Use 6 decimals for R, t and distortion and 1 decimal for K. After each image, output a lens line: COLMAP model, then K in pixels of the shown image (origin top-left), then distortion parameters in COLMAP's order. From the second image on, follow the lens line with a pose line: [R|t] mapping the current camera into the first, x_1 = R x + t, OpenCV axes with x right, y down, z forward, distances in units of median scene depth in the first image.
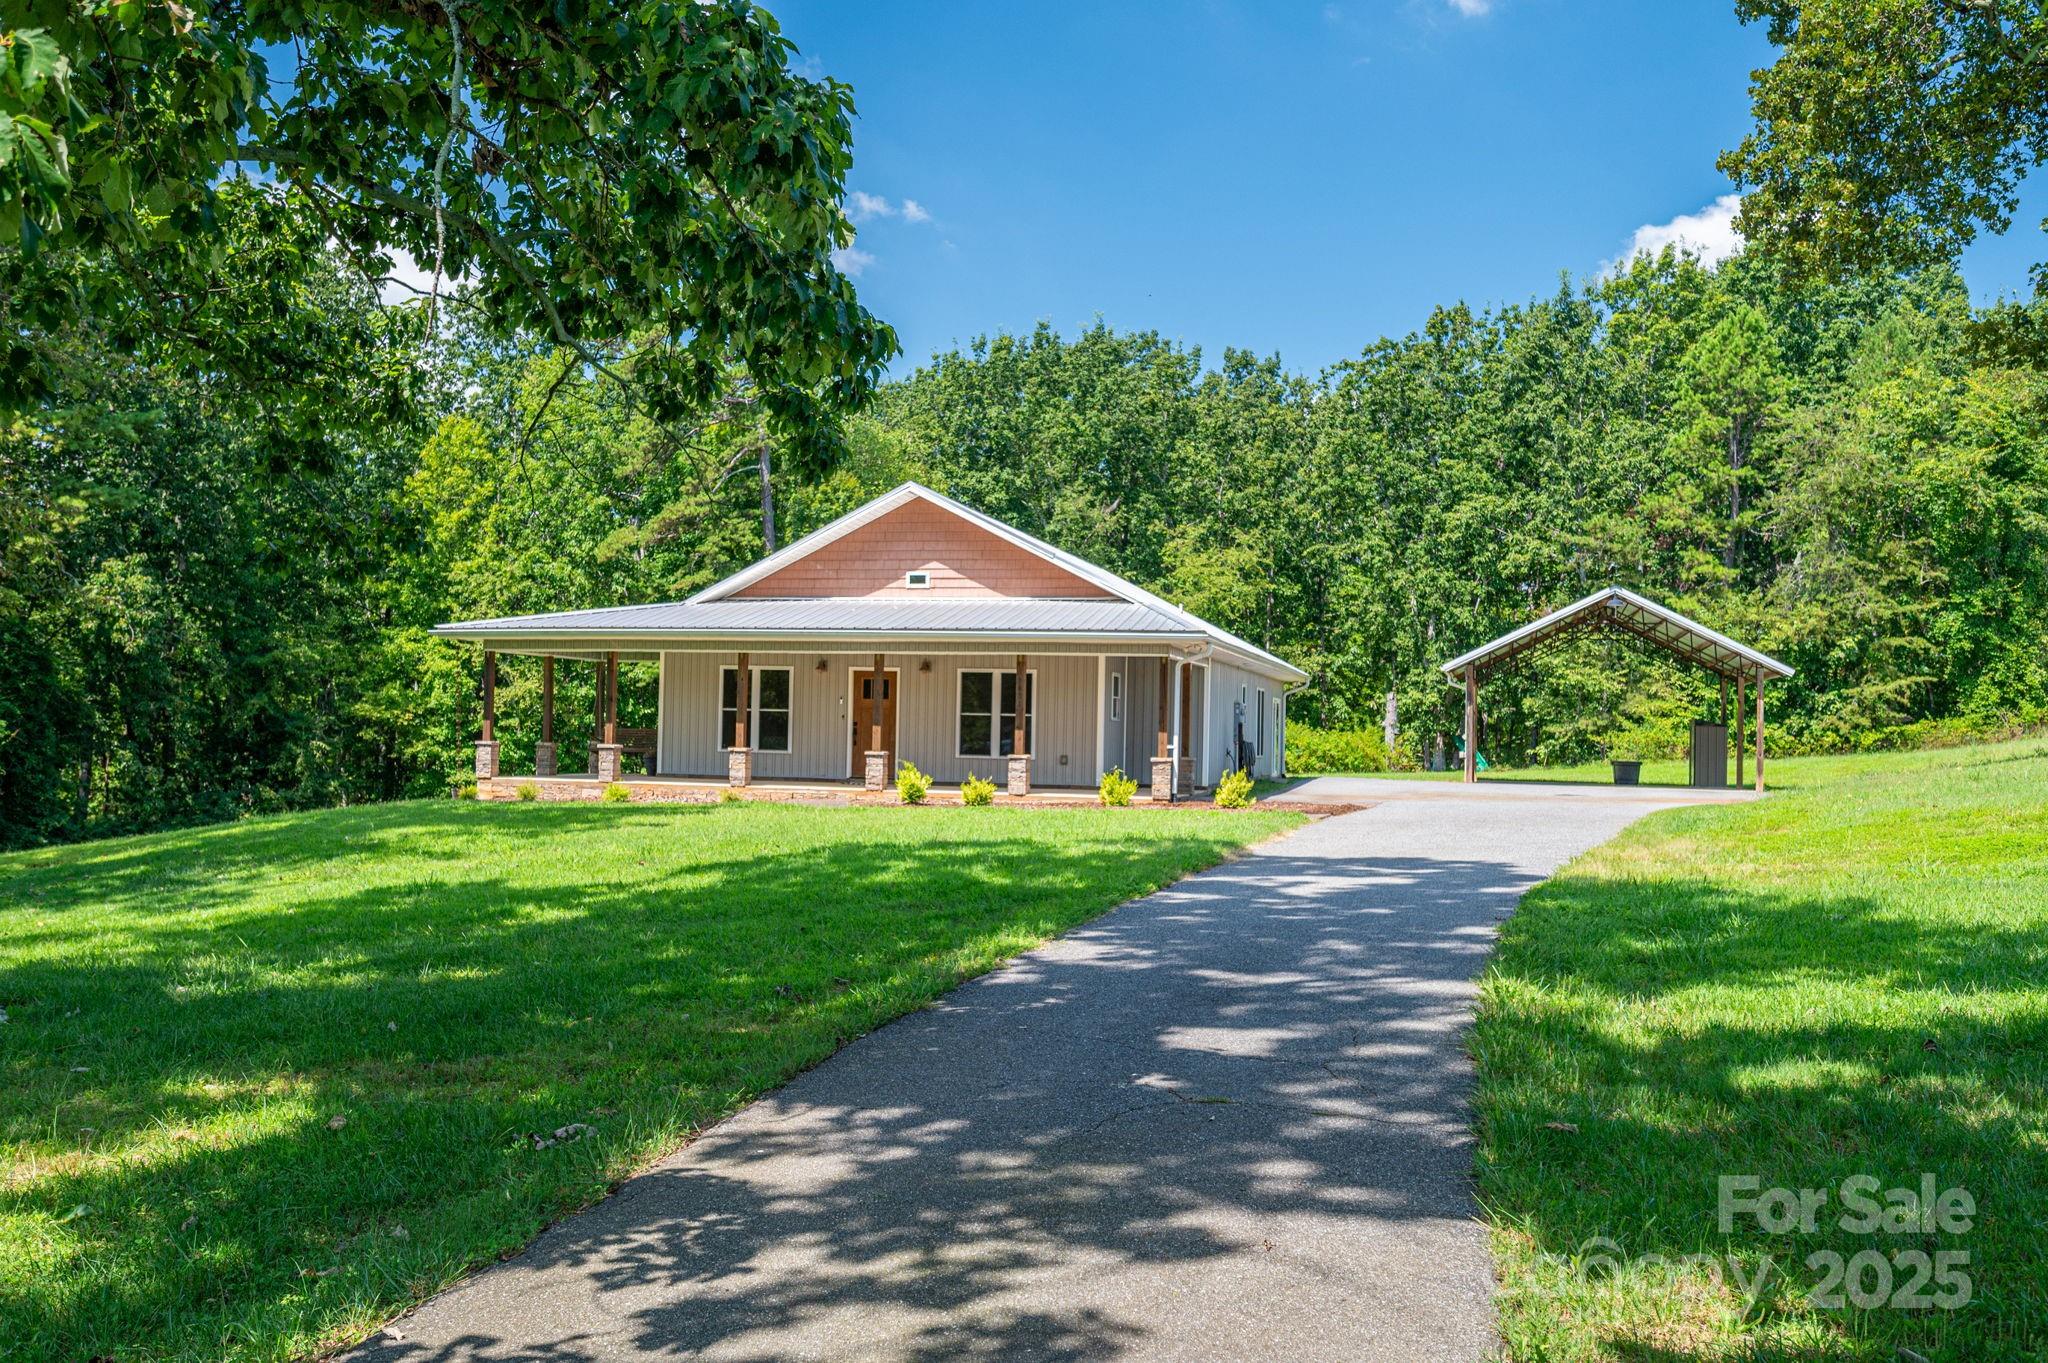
lens RADIAL K [[1798.4, 0, 997.8], [0, 1798.4, 682.4], [0, 0, 1]] dist [-0.001033, -0.013140]
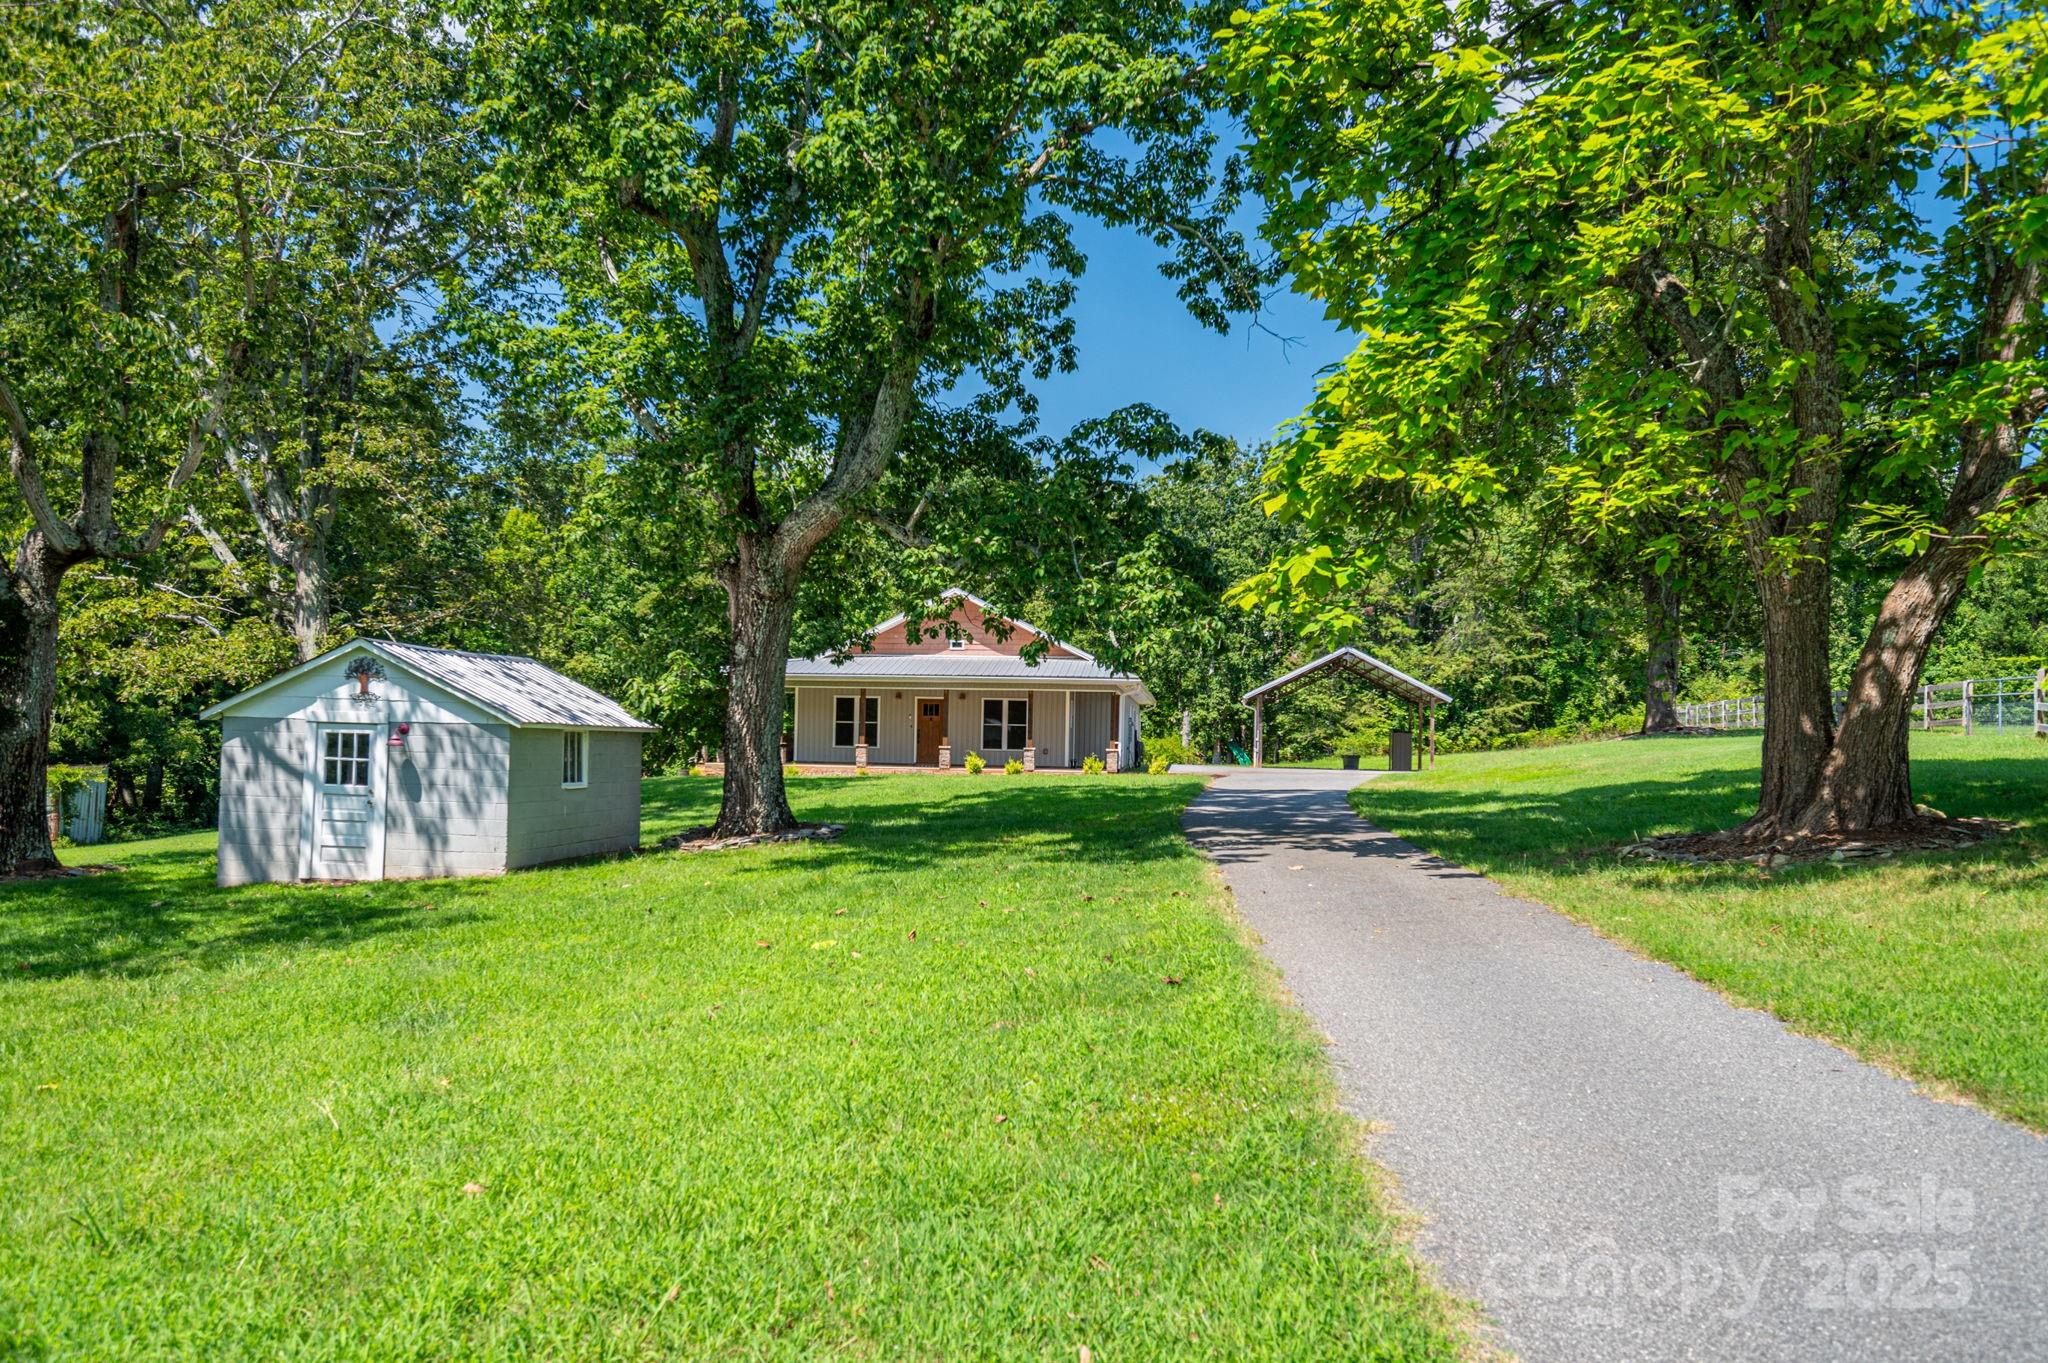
lens RADIAL K [[1581.3, 0, 1024.0], [0, 1581.3, 681.5], [0, 0, 1]] dist [-0.005139, 0.002668]
pose [[0.989112, 0.003429, 0.147124, -0.106622], [-0.001707, 0.999929, -0.011830, -0.003127], [-0.147154, 0.011450, 0.989047, -0.255383]]
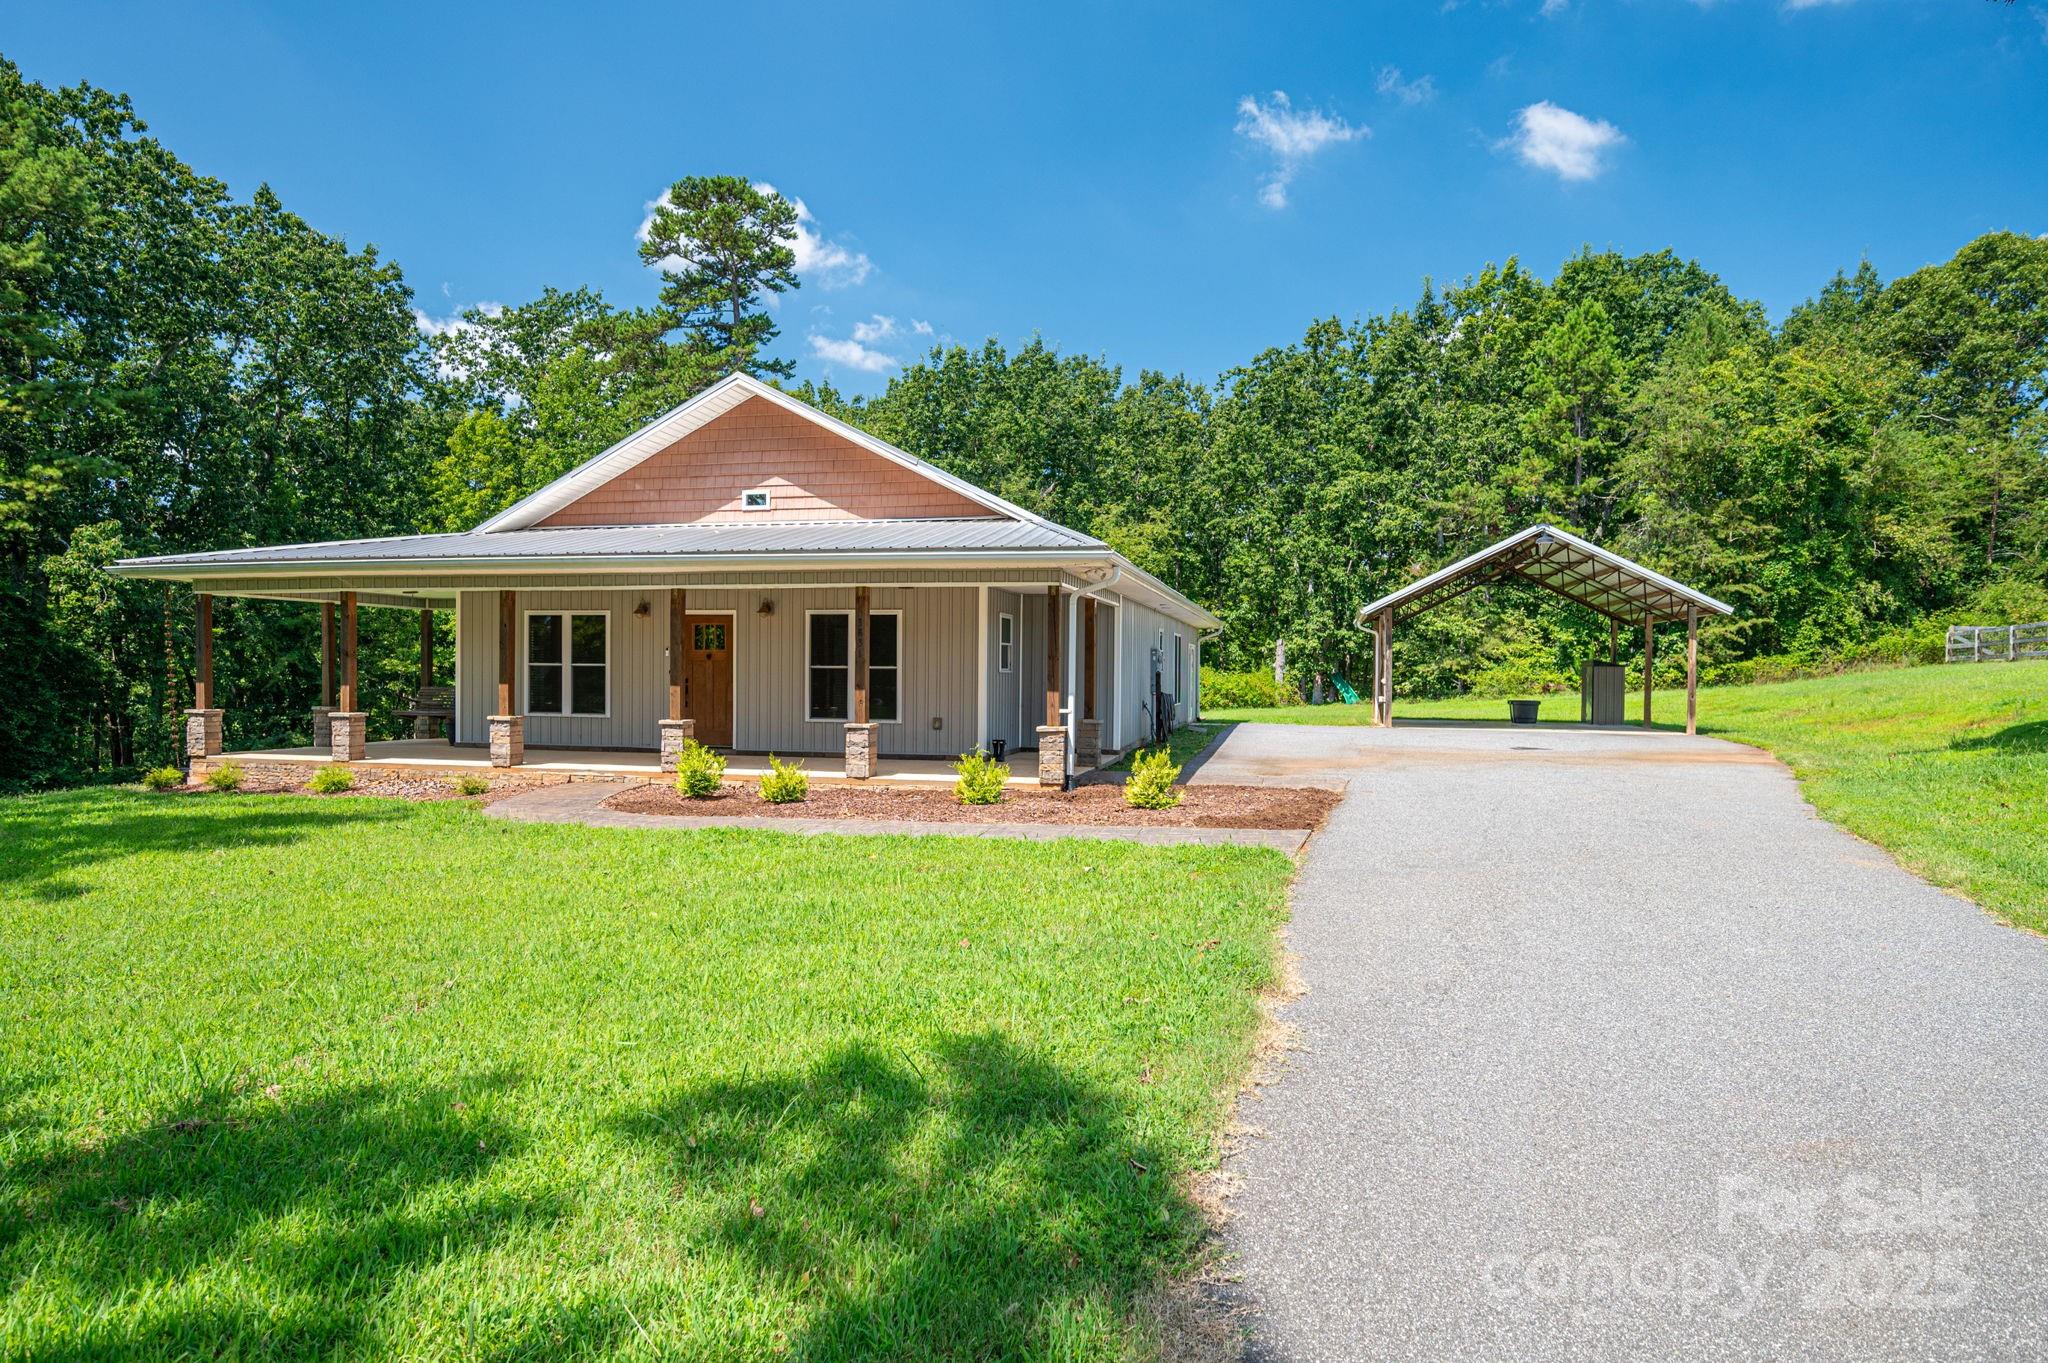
lens RADIAL K [[1177.0, 0, 1044.2], [0, 1177.0, 685.9], [0, 0, 1]] dist [-0.000234, 0.000036]
pose [[0.999071, -0.013133, 0.041045, 0.032372], [0.011438, 0.999083, 0.041252, 0.002900], [-0.041549, -0.040744, 0.998305, 0.248692]]
